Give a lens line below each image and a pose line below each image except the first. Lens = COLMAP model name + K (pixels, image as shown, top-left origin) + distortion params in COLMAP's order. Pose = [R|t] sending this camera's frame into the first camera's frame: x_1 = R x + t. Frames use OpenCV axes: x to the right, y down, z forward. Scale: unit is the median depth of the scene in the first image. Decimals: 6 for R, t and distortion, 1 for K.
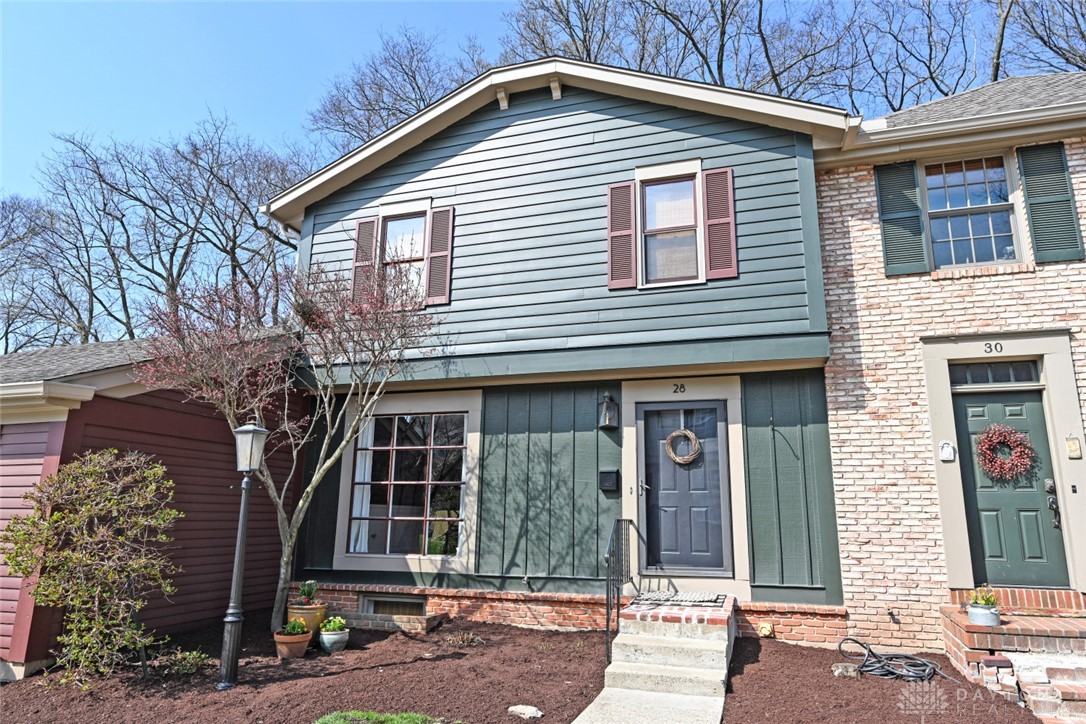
lens RADIAL K [[709.6, 0, 511.6], [0, 709.6, 328.7], [0, 0, 1]] dist [-0.006440, 0.002632]
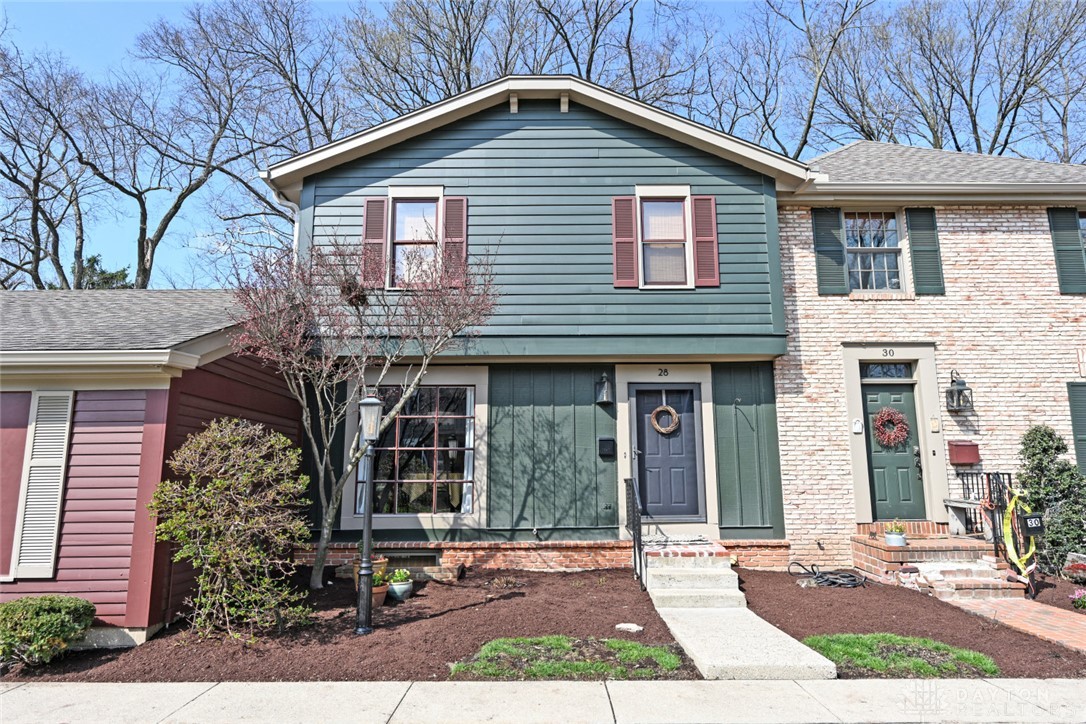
lens RADIAL K [[709.6, 0, 511.6], [0, 709.6, 328.7], [0, 0, 1]] dist [-0.006440, 0.002632]
pose [[0.946706, 0.051899, 0.317890, -0.419489], [-0.068363, 0.996824, 0.040849, -0.023767], [-0.314761, -0.060404, 0.947247, -0.076799]]
